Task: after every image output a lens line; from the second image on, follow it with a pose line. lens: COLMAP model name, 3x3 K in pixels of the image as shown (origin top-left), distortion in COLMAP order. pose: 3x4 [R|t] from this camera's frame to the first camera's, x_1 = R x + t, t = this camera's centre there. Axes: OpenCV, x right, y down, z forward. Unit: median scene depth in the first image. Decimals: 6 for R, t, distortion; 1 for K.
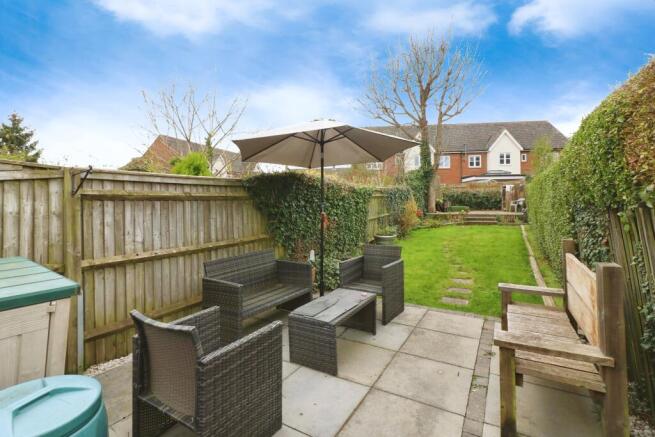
lens RADIAL K [[310.0, 0, 308.3], [0, 310.0, 223.7], [0, 0, 1]] dist [0.001706, -0.000205]
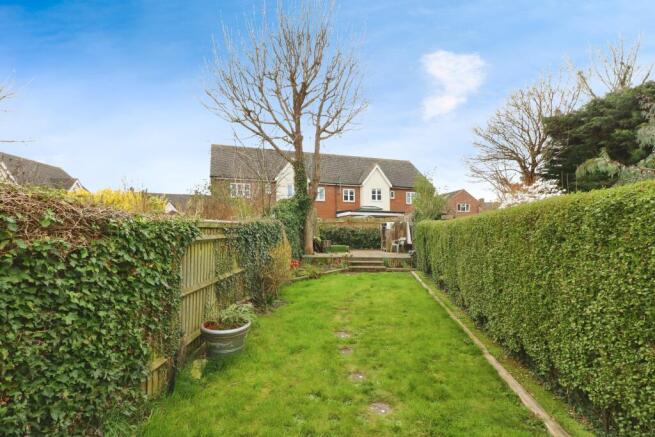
lens RADIAL K [[310.0, 0, 328.3], [0, 310.0, 228.2], [0, 0, 1]] dist [0.001706, -0.000205]
pose [[0.897702, 0.019835, 0.440157, 0.099487], [0.018816, 0.996349, -0.083275, -0.036089], [-0.440201, 0.083038, 0.894051, 0.281138]]
